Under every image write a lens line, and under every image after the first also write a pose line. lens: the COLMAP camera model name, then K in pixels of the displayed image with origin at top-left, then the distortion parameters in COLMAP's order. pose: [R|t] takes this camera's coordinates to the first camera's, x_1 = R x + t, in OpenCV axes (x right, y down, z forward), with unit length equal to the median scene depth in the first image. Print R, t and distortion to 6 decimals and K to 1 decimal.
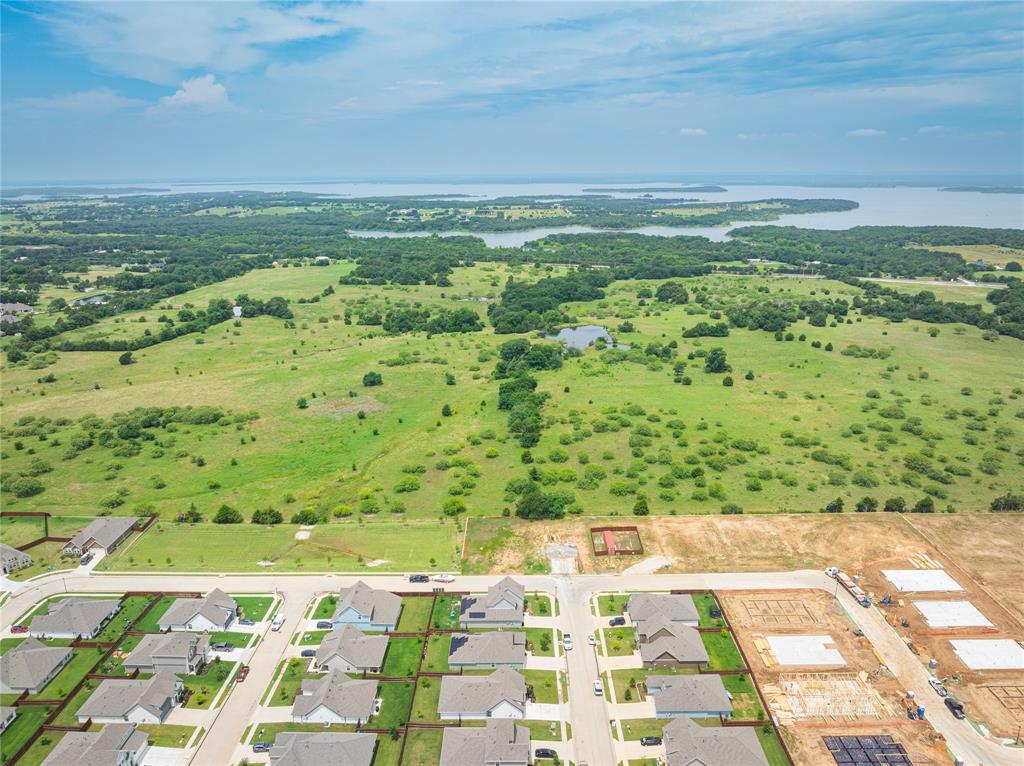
lens RADIAL K [[718.3, 0, 515.6], [0, 718.3, 387.8], [0, 0, 1]] dist [-0.021751, 0.010948]
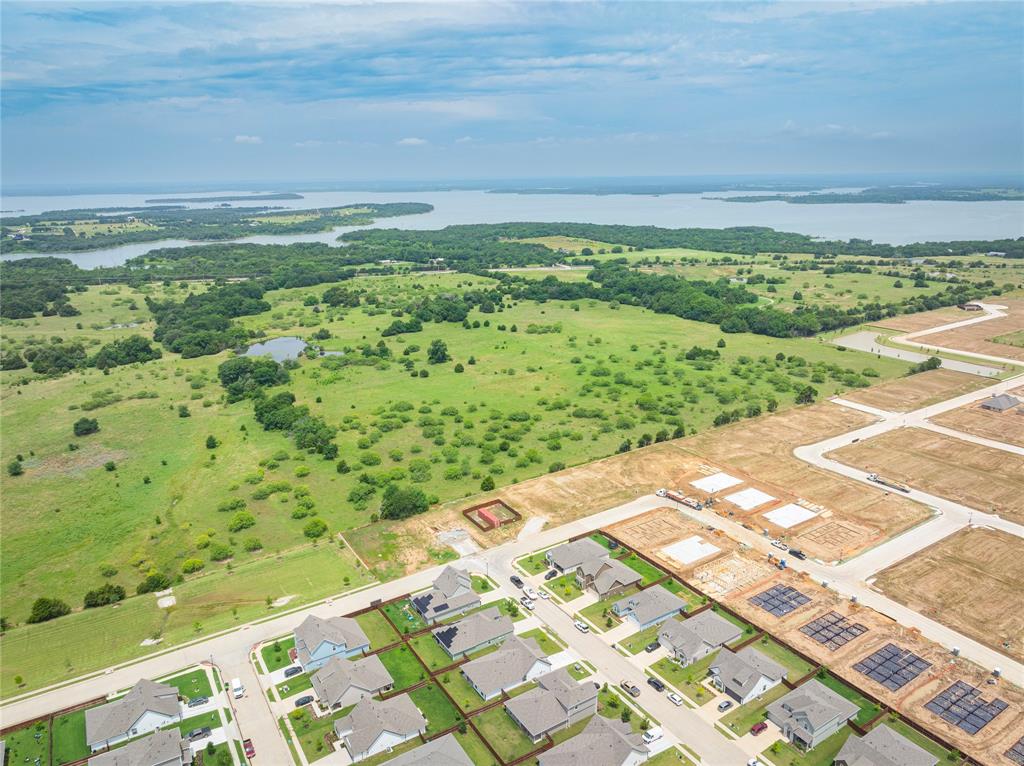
lens RADIAL K [[718.3, 0, 516.2], [0, 718.3, 381.3], [0, 0, 1]] dist [-0.021751, 0.010948]
pose [[0.841155, -0.153112, 0.518667, -0.294389], [0.162331, 0.986342, 0.027908, -0.008620], [-0.515856, 0.060721, 0.854521, 0.033768]]
